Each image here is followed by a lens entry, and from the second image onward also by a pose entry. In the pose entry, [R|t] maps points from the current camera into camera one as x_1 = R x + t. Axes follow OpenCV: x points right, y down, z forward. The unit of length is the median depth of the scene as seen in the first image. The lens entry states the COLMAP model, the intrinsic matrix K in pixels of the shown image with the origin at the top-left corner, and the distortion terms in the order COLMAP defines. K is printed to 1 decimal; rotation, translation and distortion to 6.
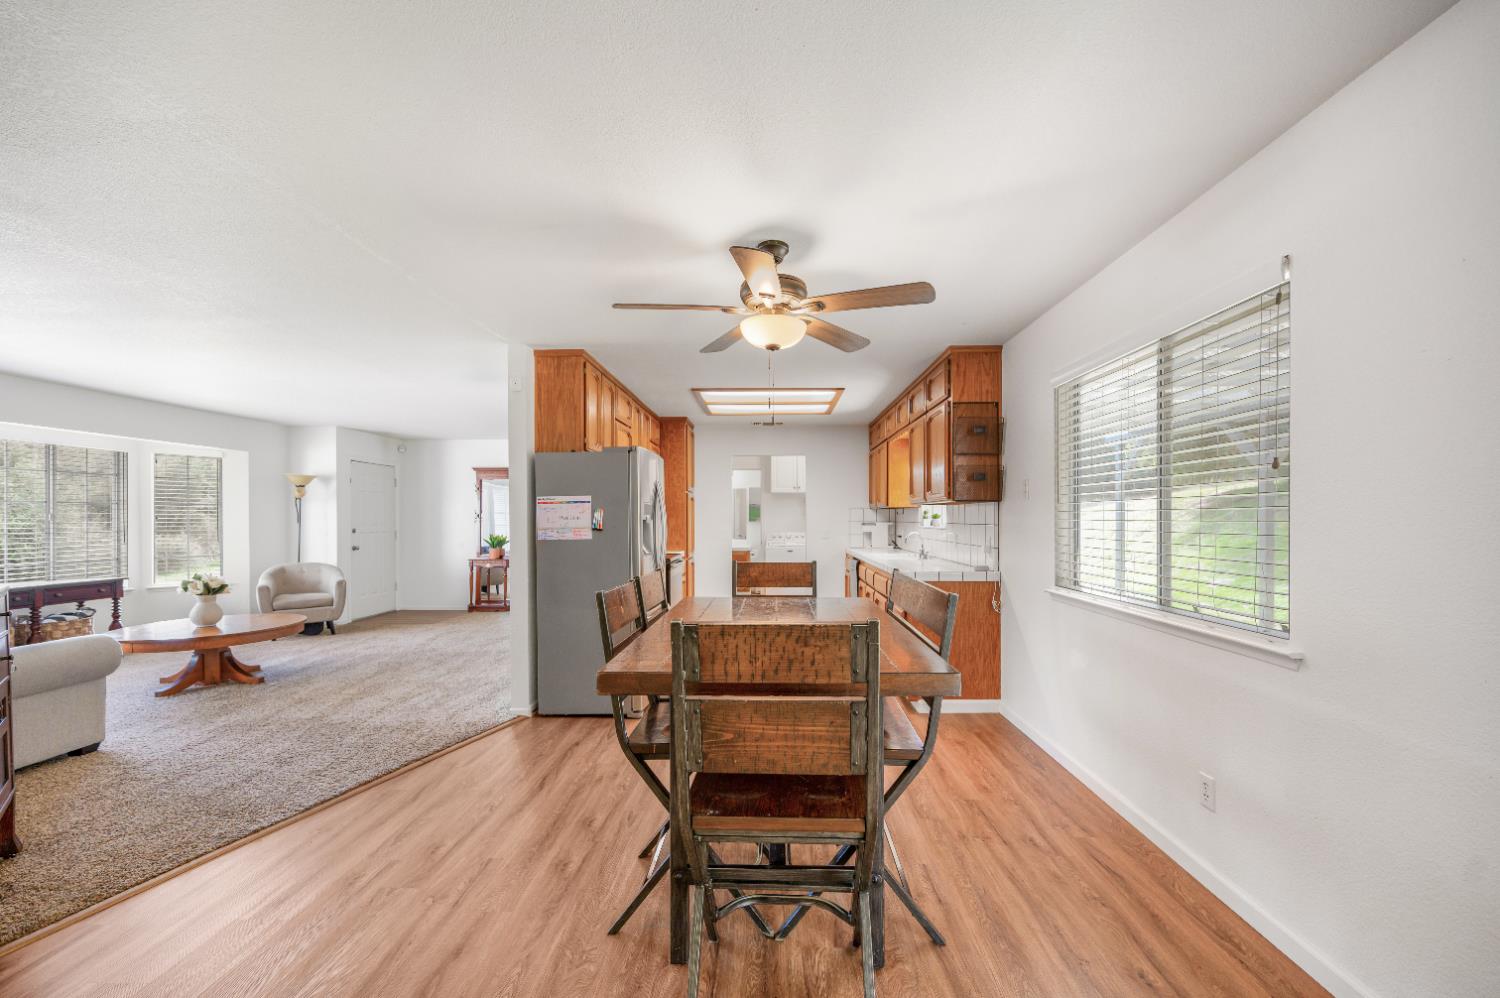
lens RADIAL K [[591.8, 0, 757.9], [0, 591.8, 518.6], [0, 0, 1]] dist [-0.001769, -0.000190]
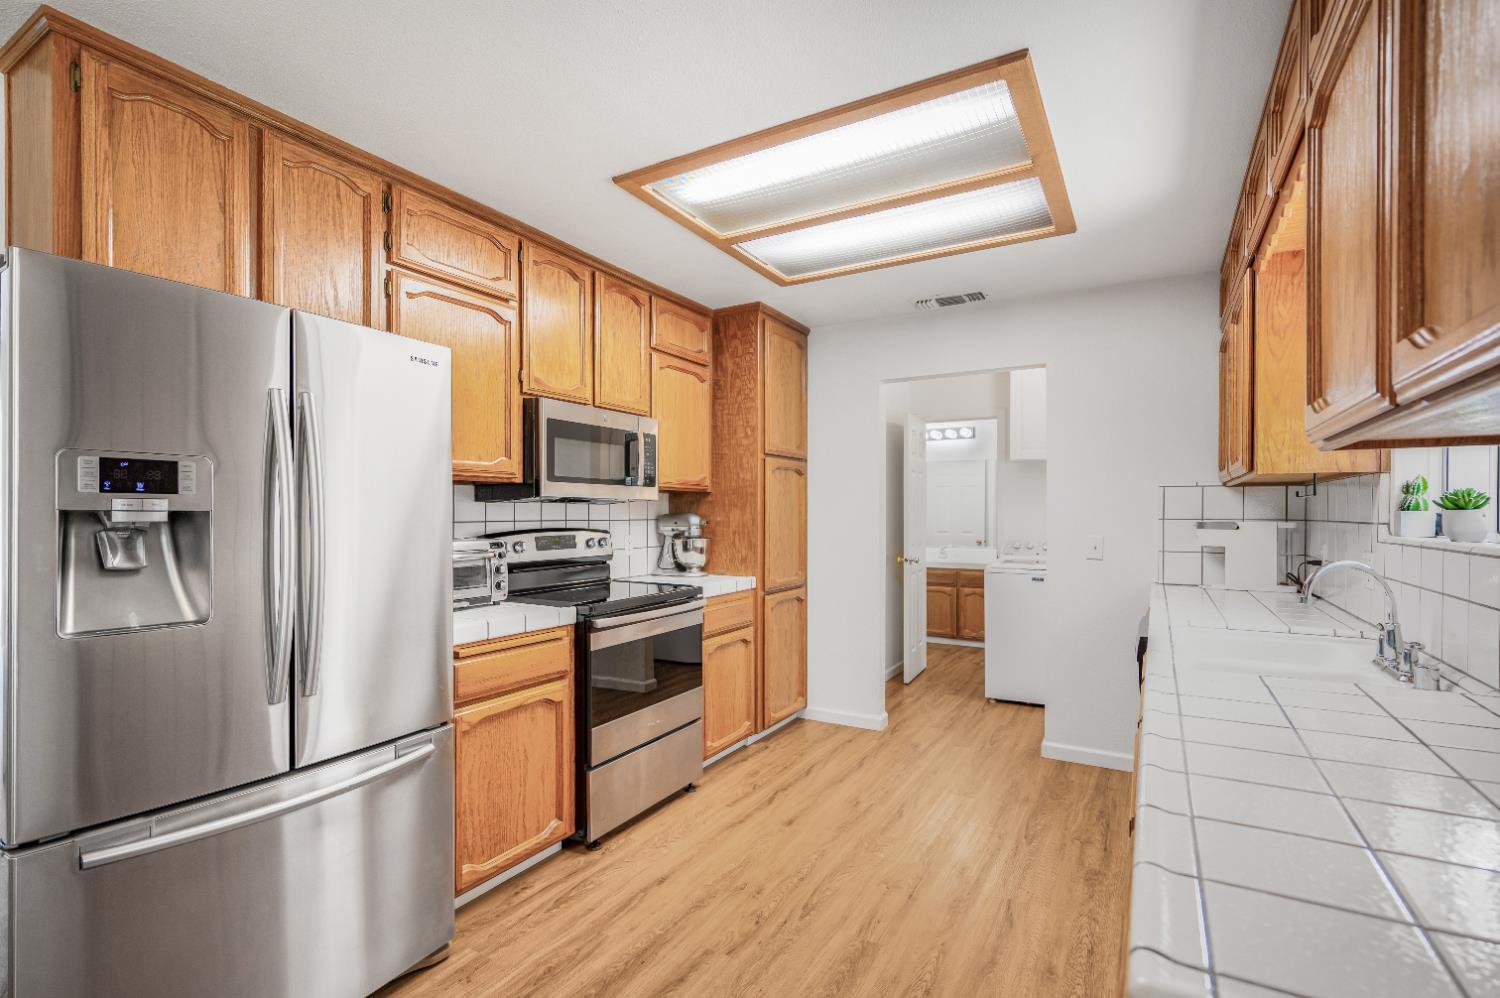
lens RADIAL K [[701.9, 0, 750.0], [0, 701.9, 499.0], [0, 0, 1]] dist [0.019919, 0.000288]
pose [[0.884103, -0.006443, -0.467248, 0.170097], [-0.003390, 0.999790, -0.020202, 0.002765], [0.467280, 0.019445, 0.883896, 0.571829]]
